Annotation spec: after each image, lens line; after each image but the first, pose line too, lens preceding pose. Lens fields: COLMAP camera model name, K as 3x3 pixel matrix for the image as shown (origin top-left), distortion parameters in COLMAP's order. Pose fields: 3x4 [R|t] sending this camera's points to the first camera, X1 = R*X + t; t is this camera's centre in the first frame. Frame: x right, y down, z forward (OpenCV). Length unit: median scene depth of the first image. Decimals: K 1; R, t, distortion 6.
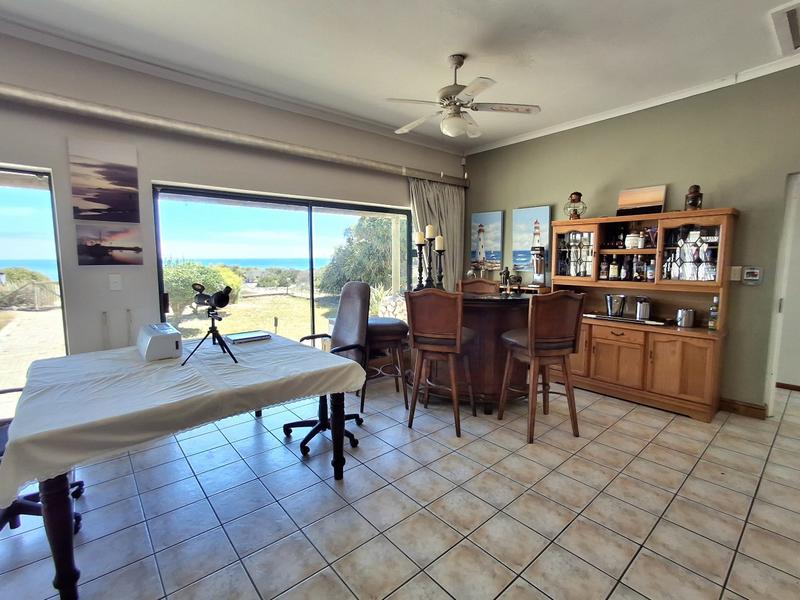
lens RADIAL K [[370.5, 0, 399.8], [0, 370.5, 296.0], [0, 0, 1]] dist [0.000038, 0.001030]
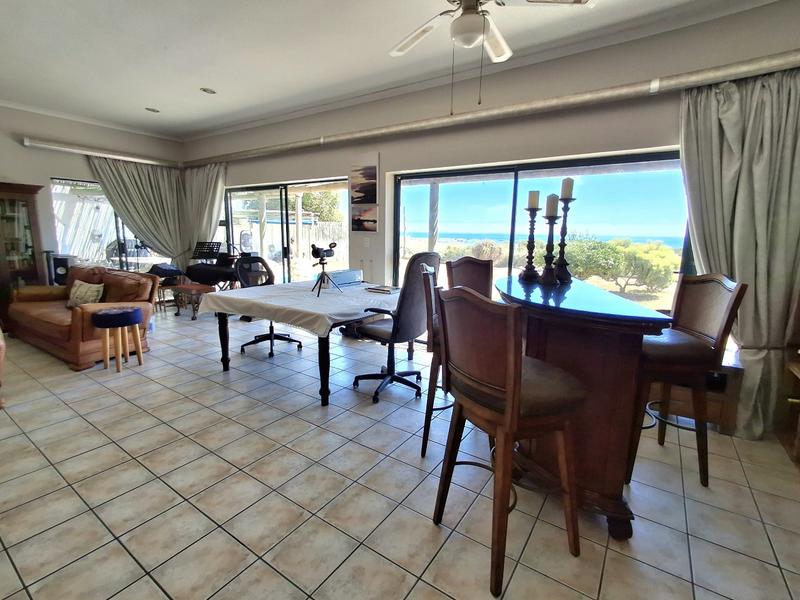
lens RADIAL K [[370.5, 0, 403.5], [0, 370.5, 291.8], [0, 0, 1]] dist [0.000038, 0.001030]
pose [[0.276721, 0.168180, -0.946119, 0.849659], [-0.108767, 0.983720, 0.143052, -0.074001], [0.954775, 0.063321, 0.290509, 0.719588]]
